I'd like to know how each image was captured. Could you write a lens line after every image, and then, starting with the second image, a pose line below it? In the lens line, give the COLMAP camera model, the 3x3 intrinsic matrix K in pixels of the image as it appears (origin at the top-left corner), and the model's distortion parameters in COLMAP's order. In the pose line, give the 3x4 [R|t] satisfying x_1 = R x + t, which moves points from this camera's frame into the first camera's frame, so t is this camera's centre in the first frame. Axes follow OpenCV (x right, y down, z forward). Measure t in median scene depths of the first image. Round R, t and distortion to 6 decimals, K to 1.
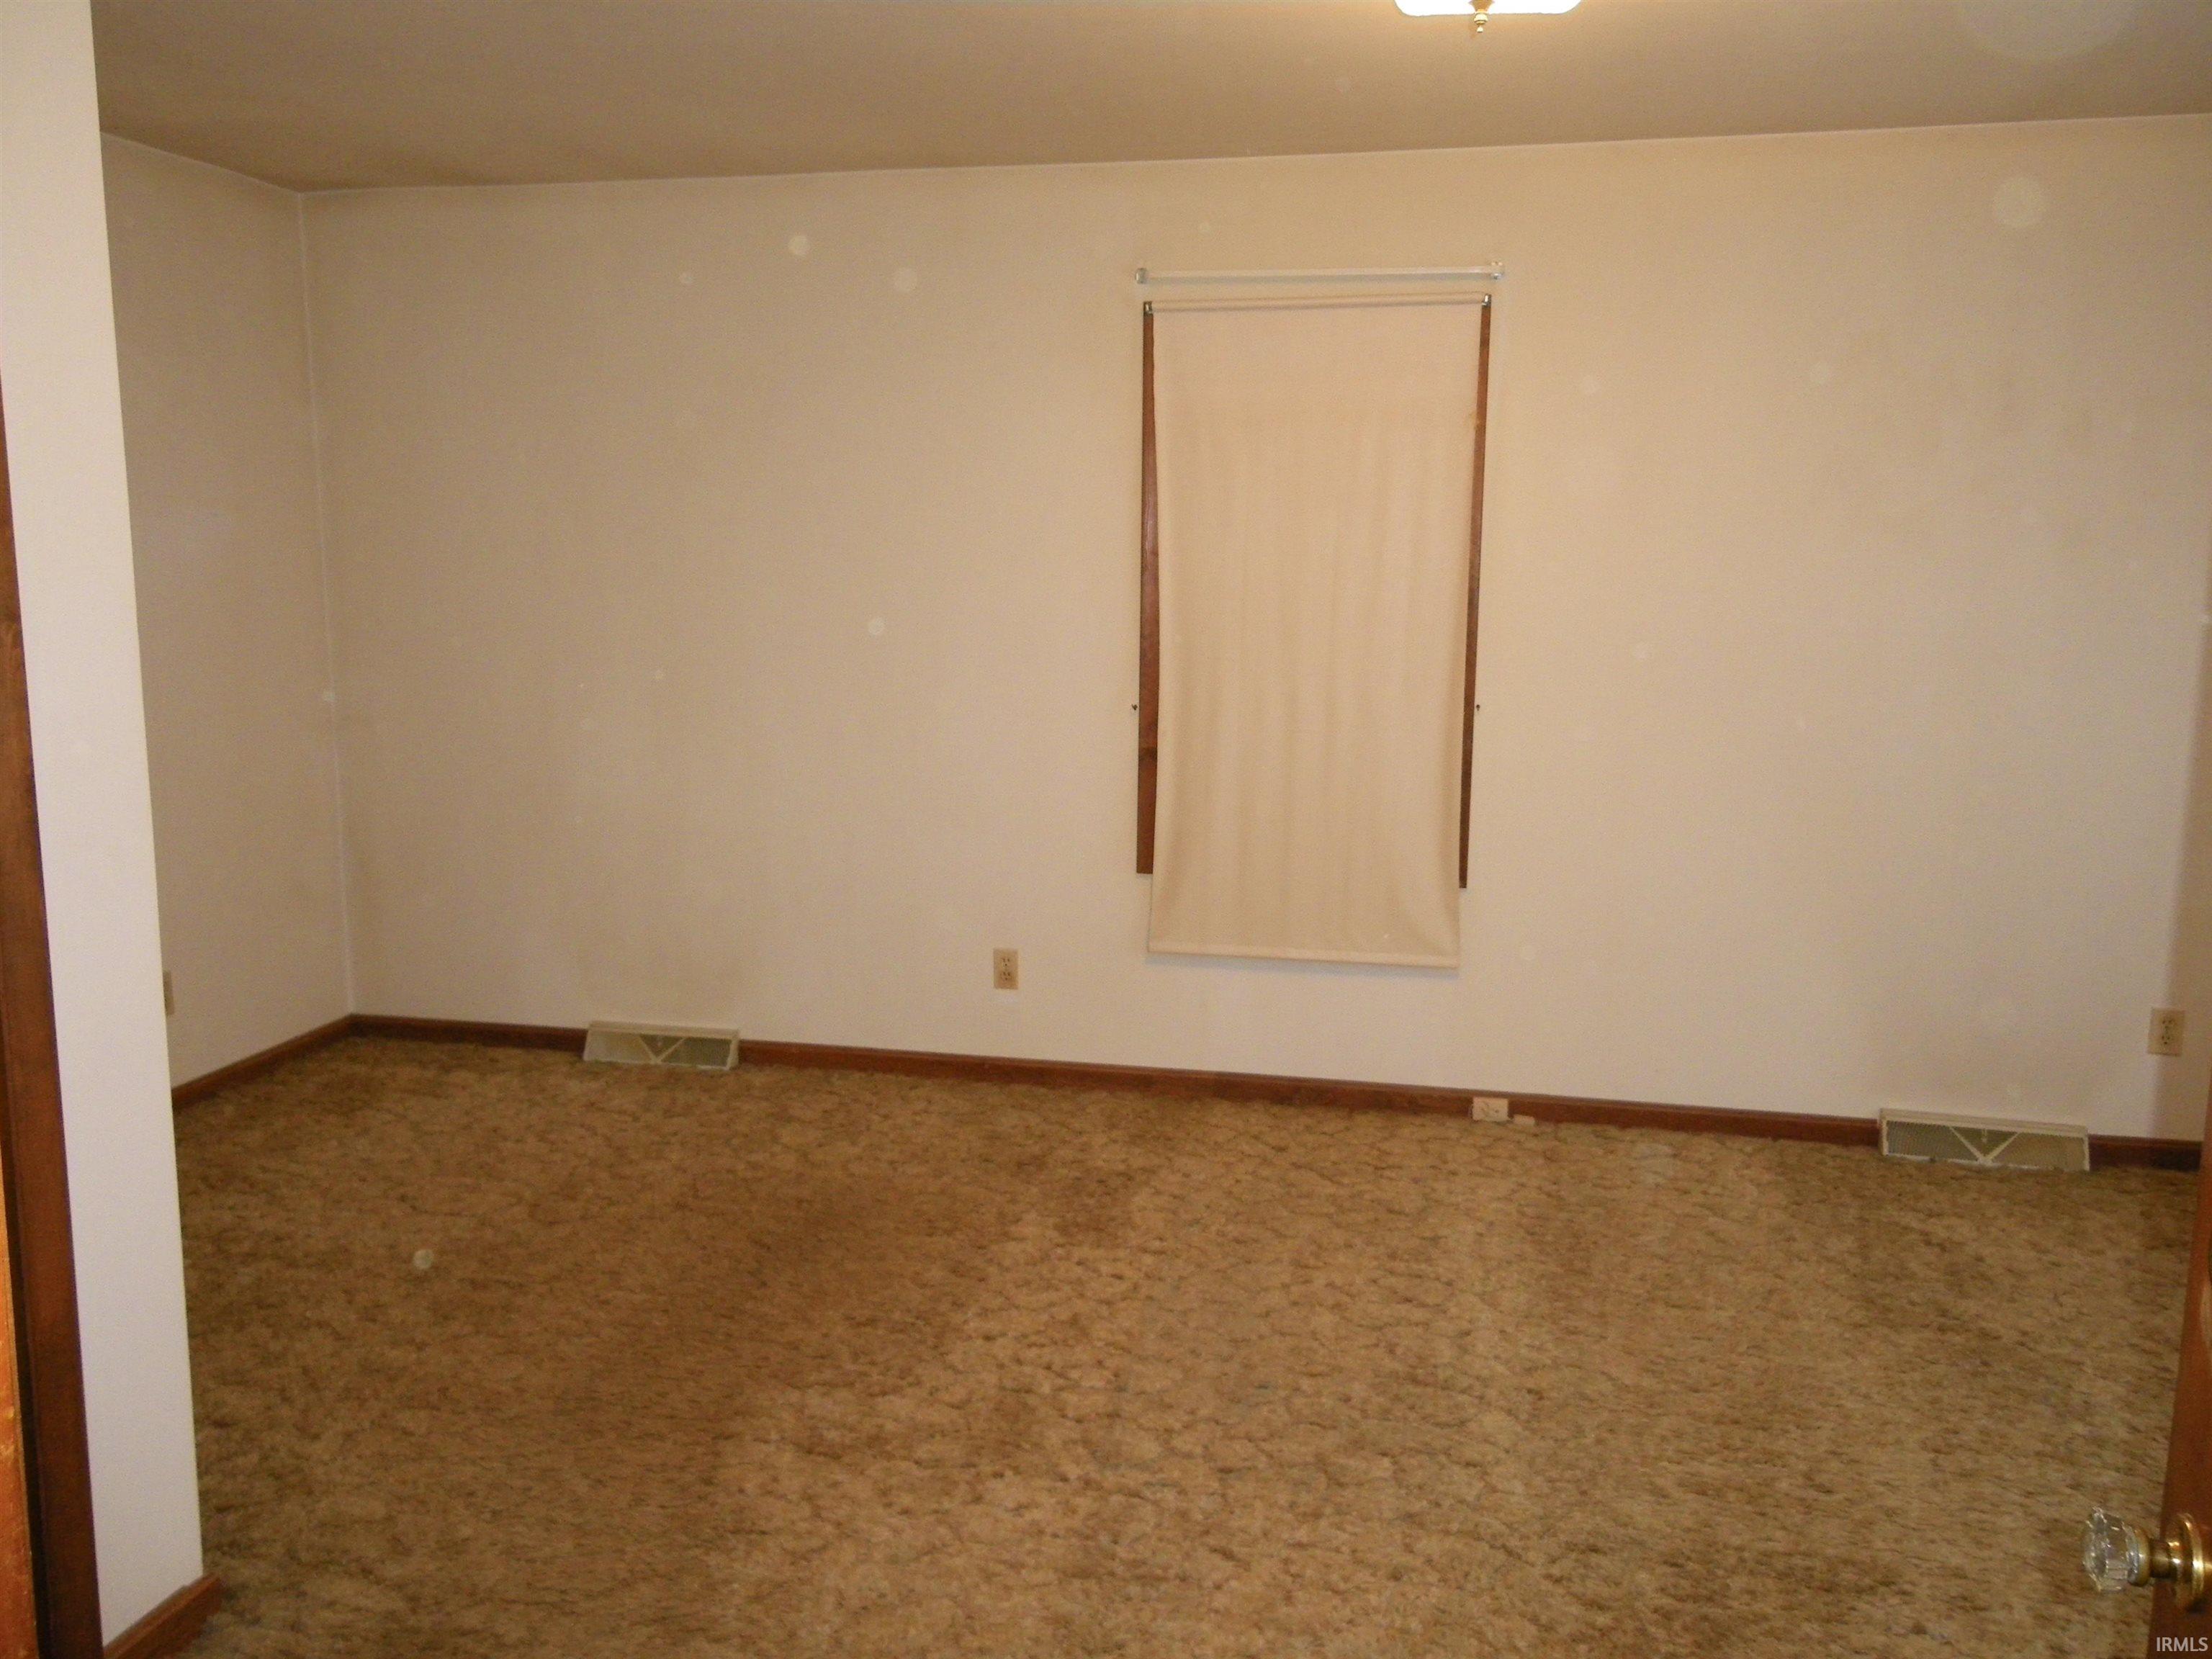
lens RADIAL K [[1773.5, 0, 1106.0], [0, 1773.5, 829.5], [0, 0, 1]] dist [0.000901, 0.000001]
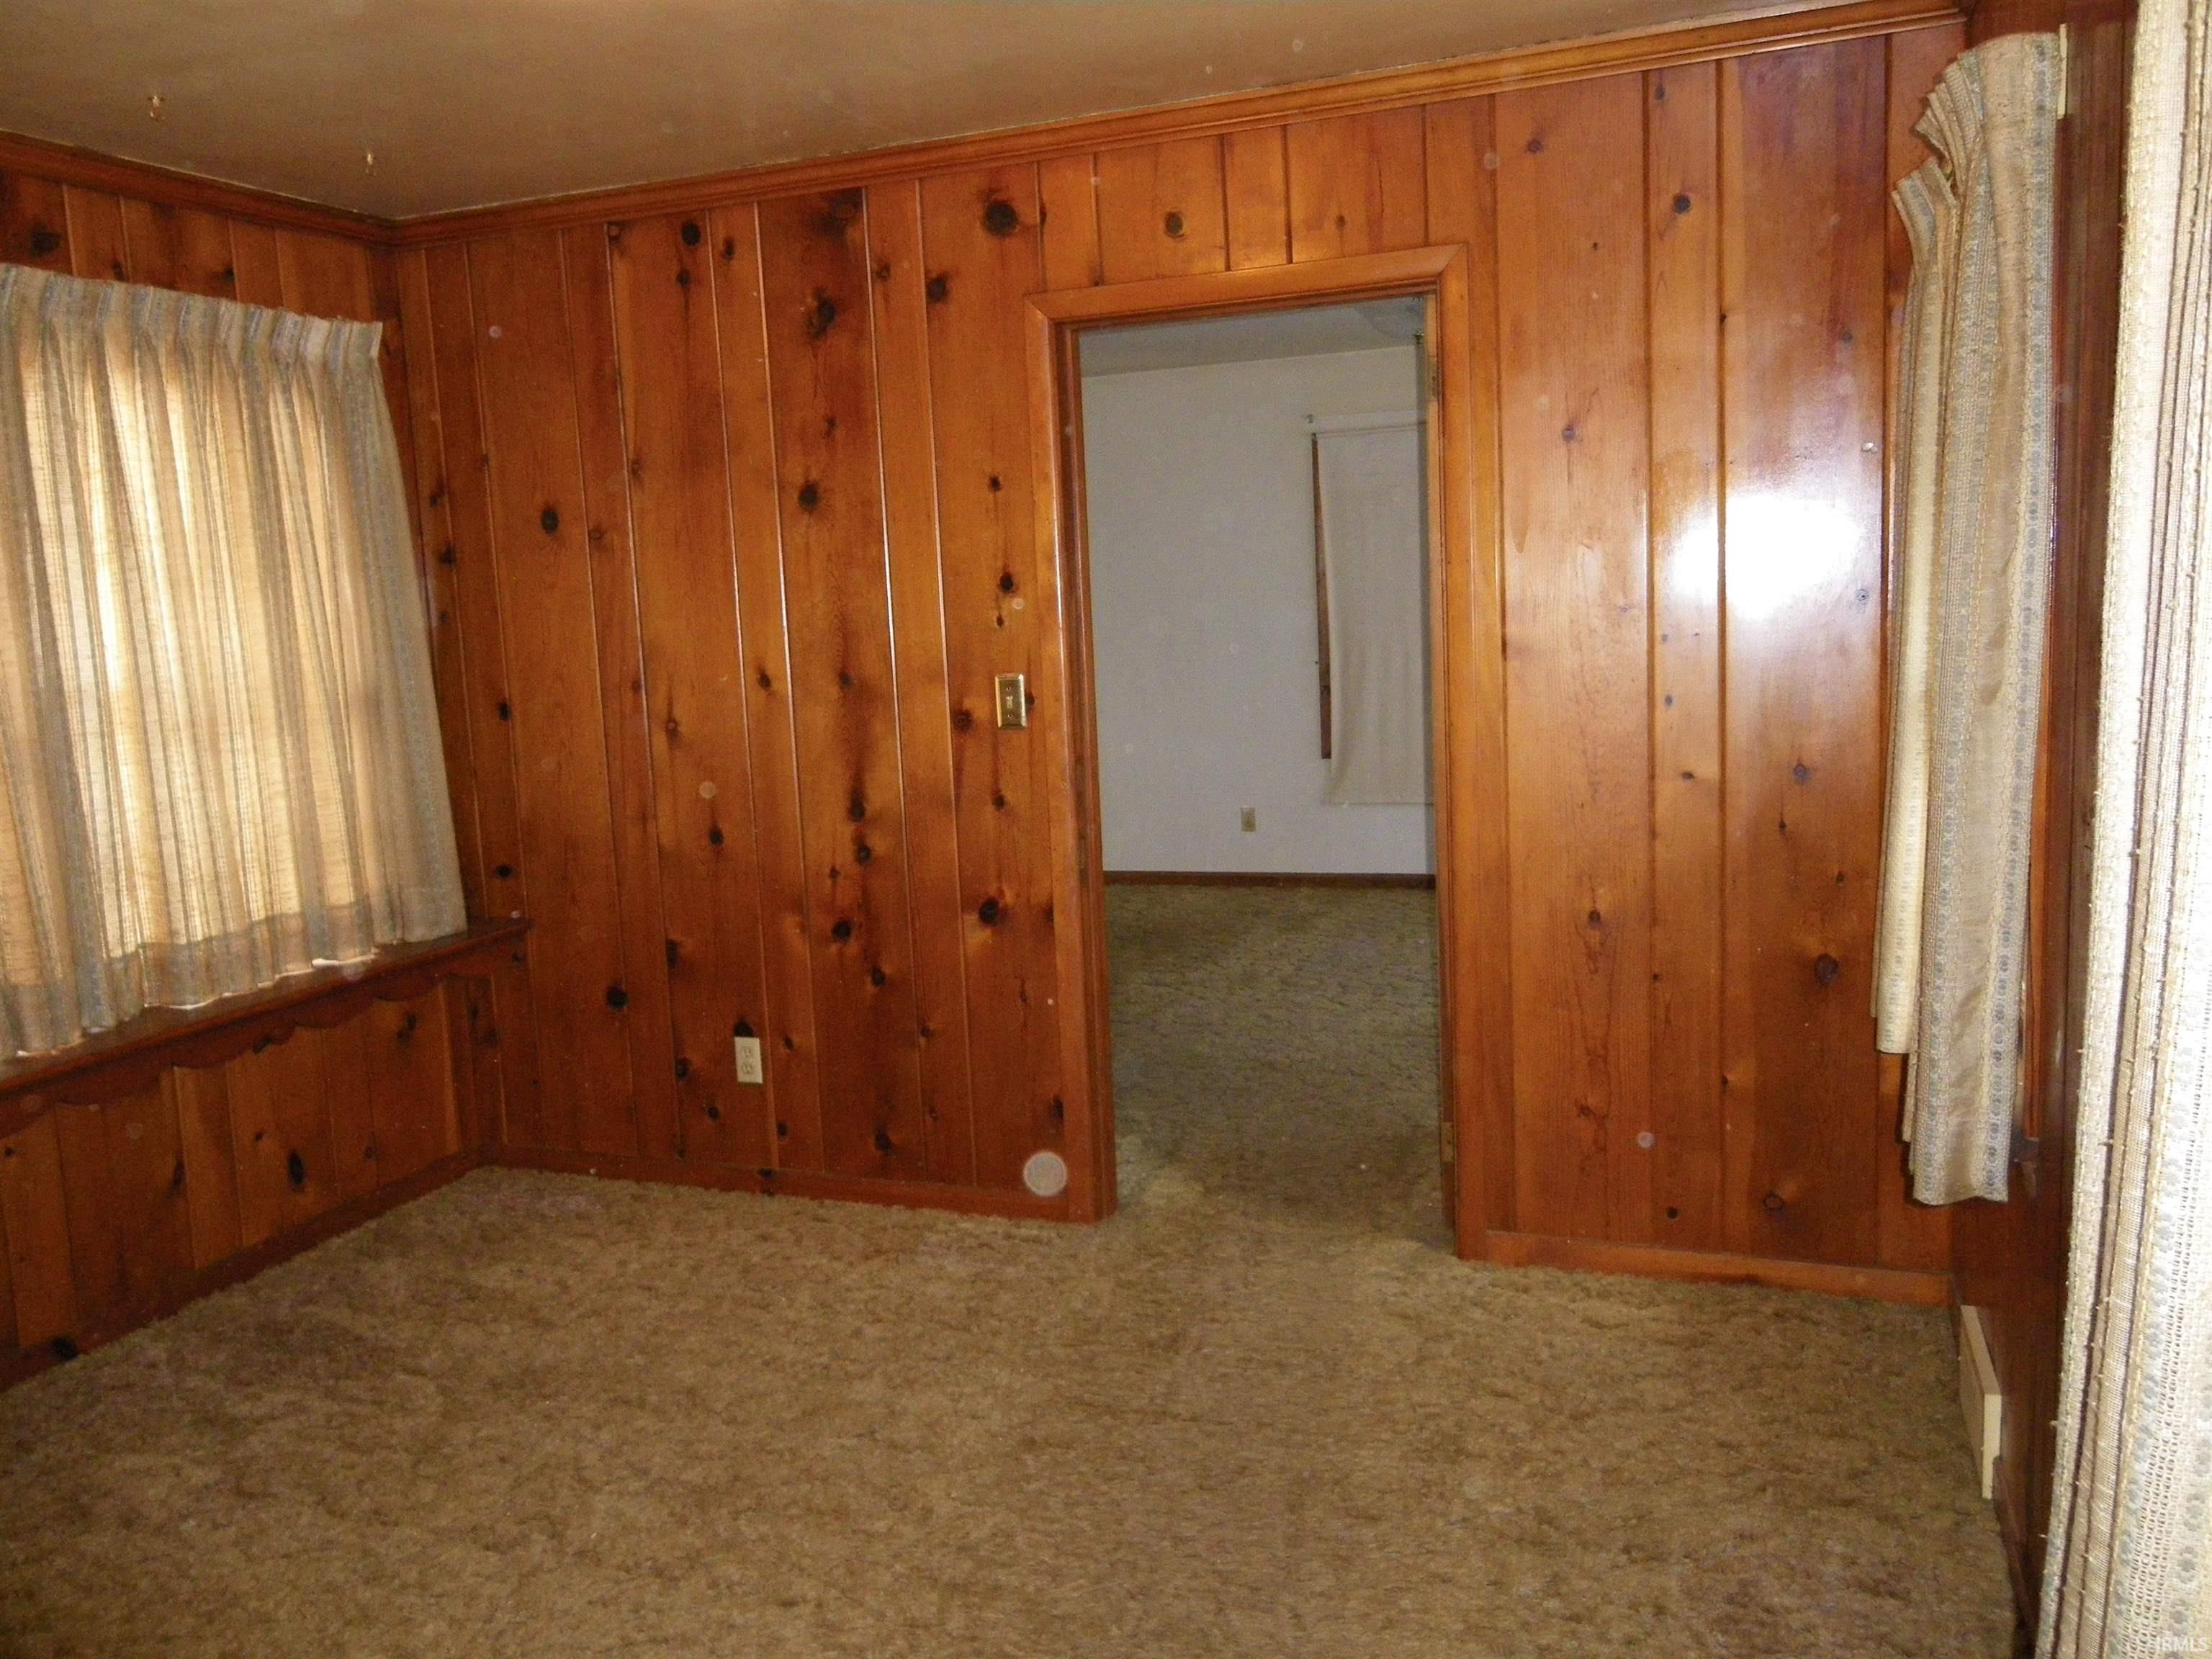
lens RADIAL K [[1773.5, 0, 1106.0], [0, 1773.5, 829.5], [0, 0, 1]] dist [0.000901, 0.000001]
pose [[0.987910, -0.036025, -0.150783, 0.070231], [0.032832, 0.999182, -0.023614, 0.133316], [0.151510, 0.018378, 0.988285, -0.766344]]
